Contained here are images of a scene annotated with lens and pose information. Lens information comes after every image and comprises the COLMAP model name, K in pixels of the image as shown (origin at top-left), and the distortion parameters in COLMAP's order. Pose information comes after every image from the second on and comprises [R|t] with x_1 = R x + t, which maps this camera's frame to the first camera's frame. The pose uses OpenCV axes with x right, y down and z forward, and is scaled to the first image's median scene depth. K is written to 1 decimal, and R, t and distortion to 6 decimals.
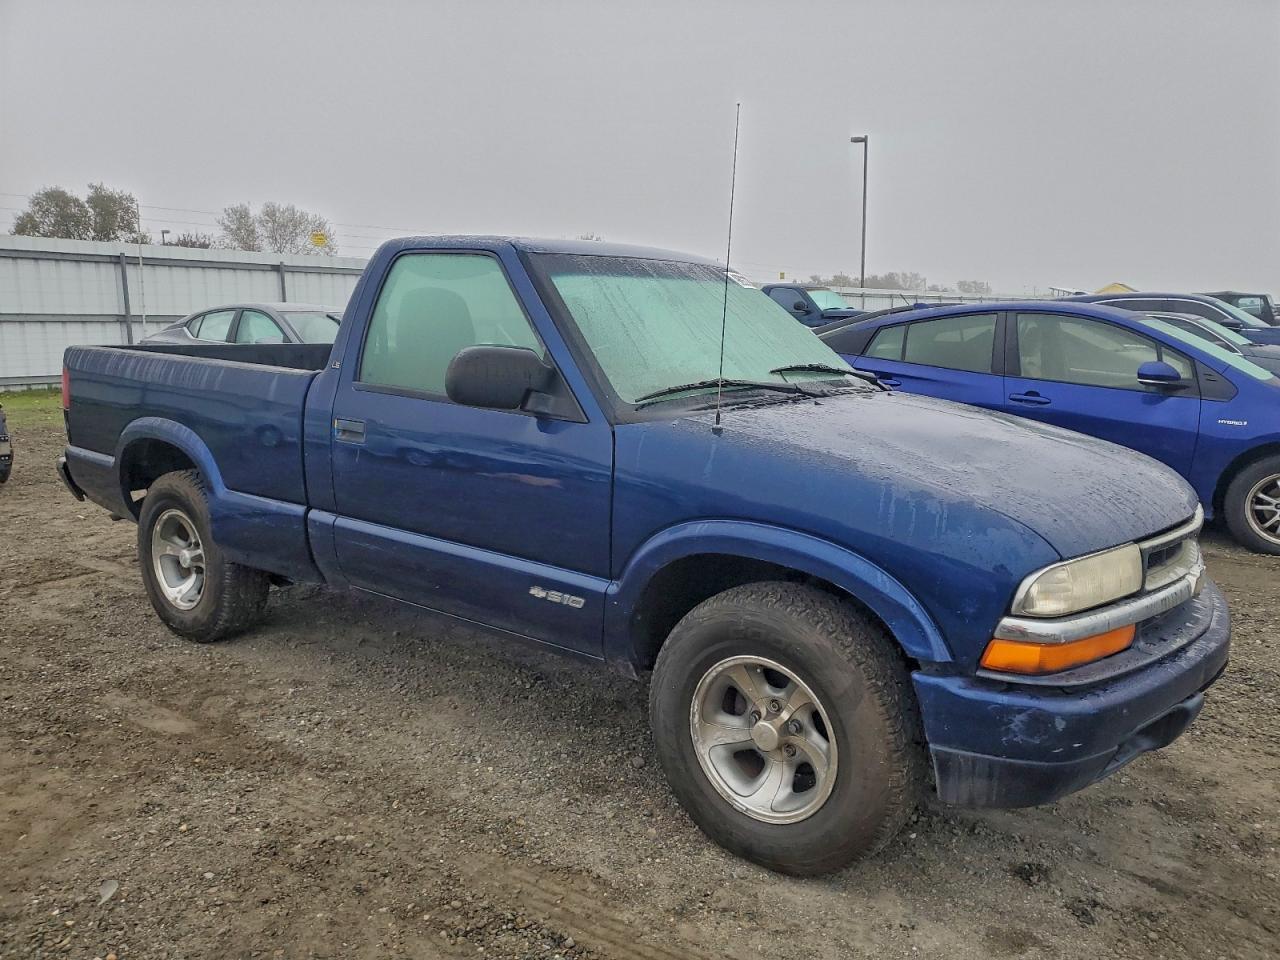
lens RADIAL K [[1002.0, 0, 652.6], [0, 1002.0, 477.8], [0, 0, 1]] dist [0.020639, 0.004237]
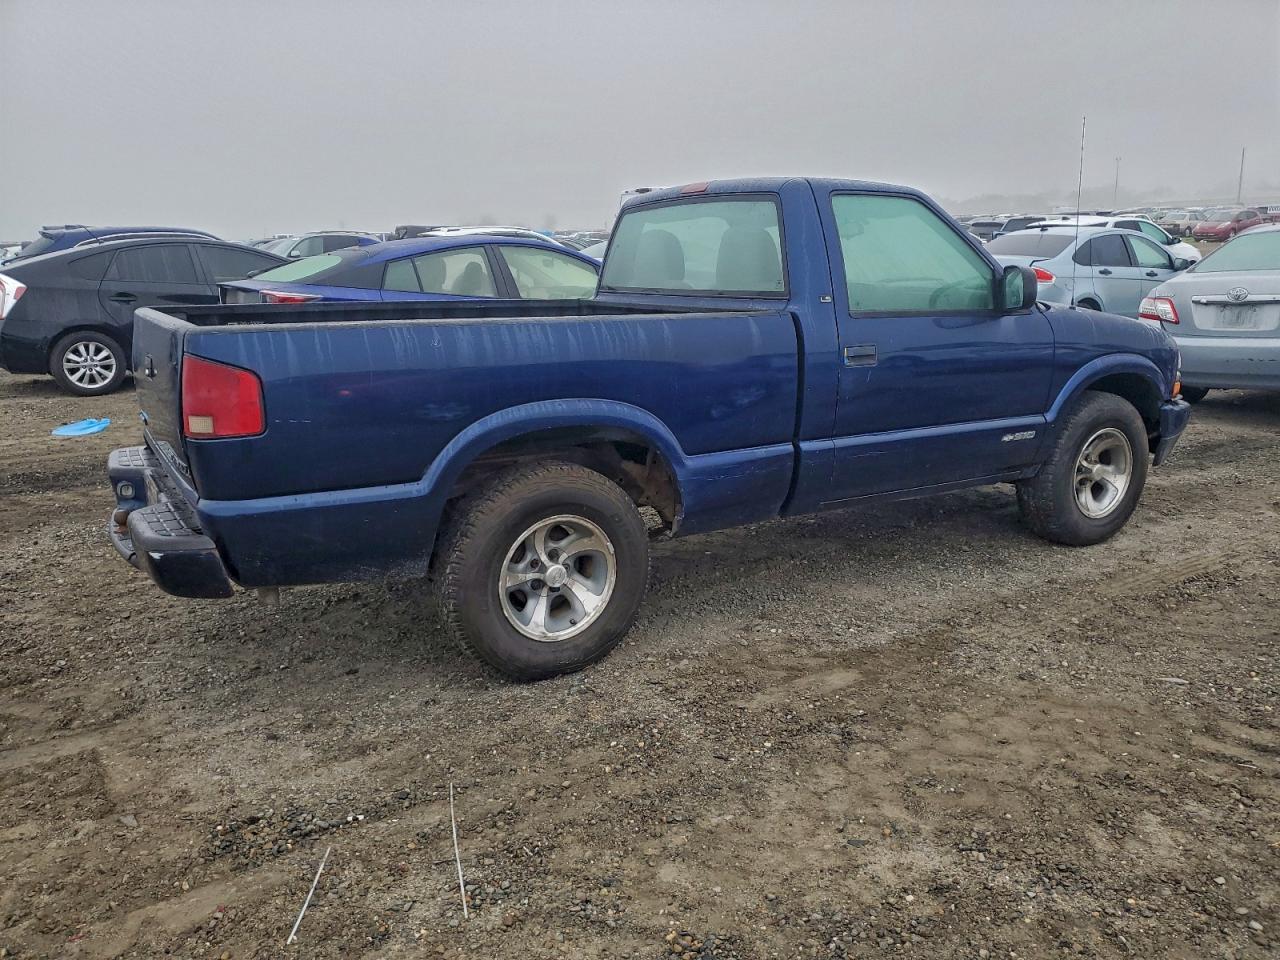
lens RADIAL K [[1002.0, 0, 652.6], [0, 1002.0, 477.8], [0, 0, 1]] dist [0.020639, 0.004237]
pose [[0.360765, -0.233297, 0.903007, -0.456856], [0.160844, 0.969265, 0.186155, -0.051235], [-0.918683, 0.078085, 0.387201, 0.256110]]
